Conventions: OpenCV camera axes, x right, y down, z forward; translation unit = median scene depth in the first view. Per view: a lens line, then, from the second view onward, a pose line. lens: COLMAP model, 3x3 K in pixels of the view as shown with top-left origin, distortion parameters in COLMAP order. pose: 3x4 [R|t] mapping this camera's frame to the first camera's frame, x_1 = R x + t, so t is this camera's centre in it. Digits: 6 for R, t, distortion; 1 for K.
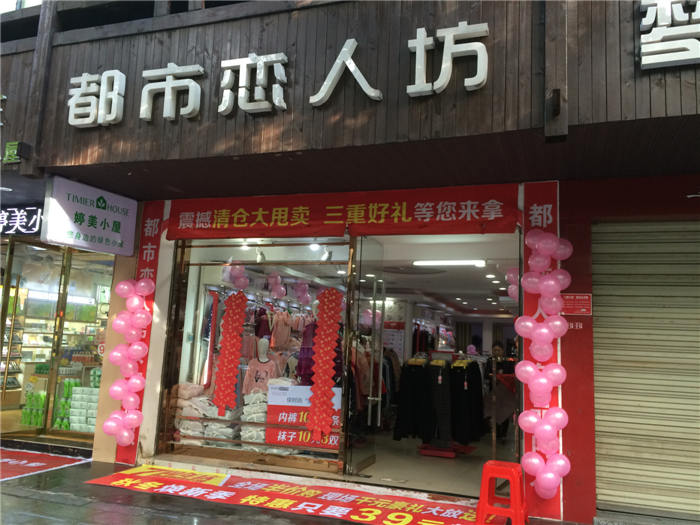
lens RADIAL K [[604.7, 0, 359.9], [0, 604.7, 271.0], [0, 0, 1]] dist [0.065133, -0.078850]
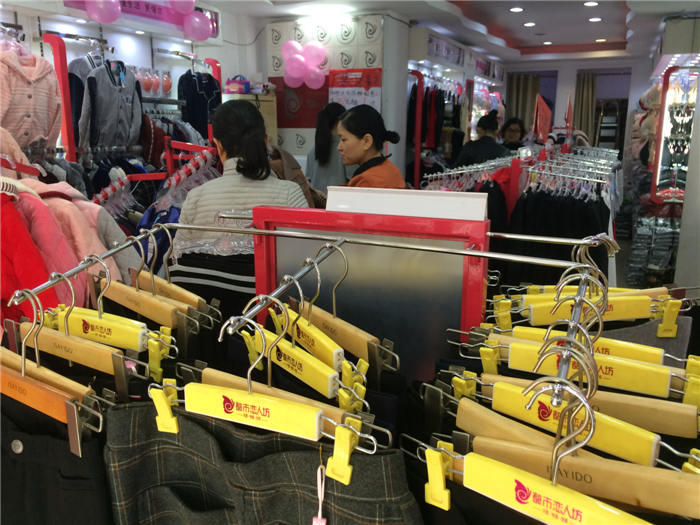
lens RADIAL K [[604.7, 0, 352.5], [0, 604.7, 269.7], [0, 0, 1]] dist [0.065133, -0.078850]
pose [[0.995188, -0.022628, -0.095331, 0.210403], [0.055006, 0.934203, 0.352476, 0.152067], [0.081083, -0.356024, 0.930952, 1.308663]]
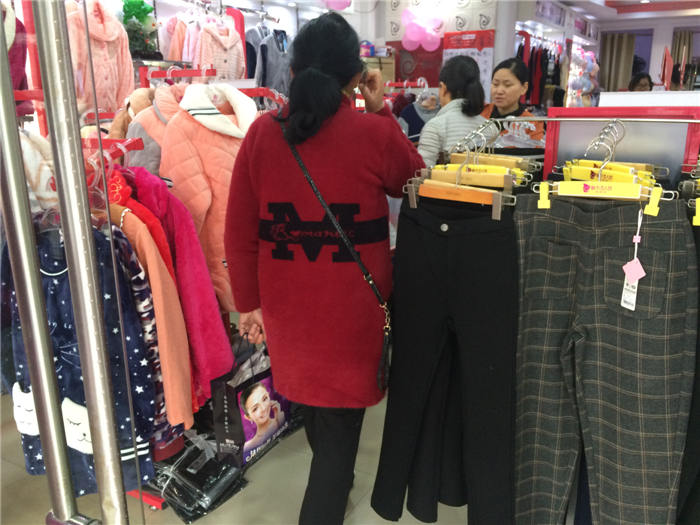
lens RADIAL K [[604.7, 0, 349.1], [0, 604.7, 273.4], [0, 0, 1]] dist [0.065133, -0.078850]
pose [[0.979739, -0.002136, -0.200268, 0.136303], [0.082812, 0.914782, 0.395369, 0.143551], [0.182357, -0.403943, 0.896424, 1.166415]]
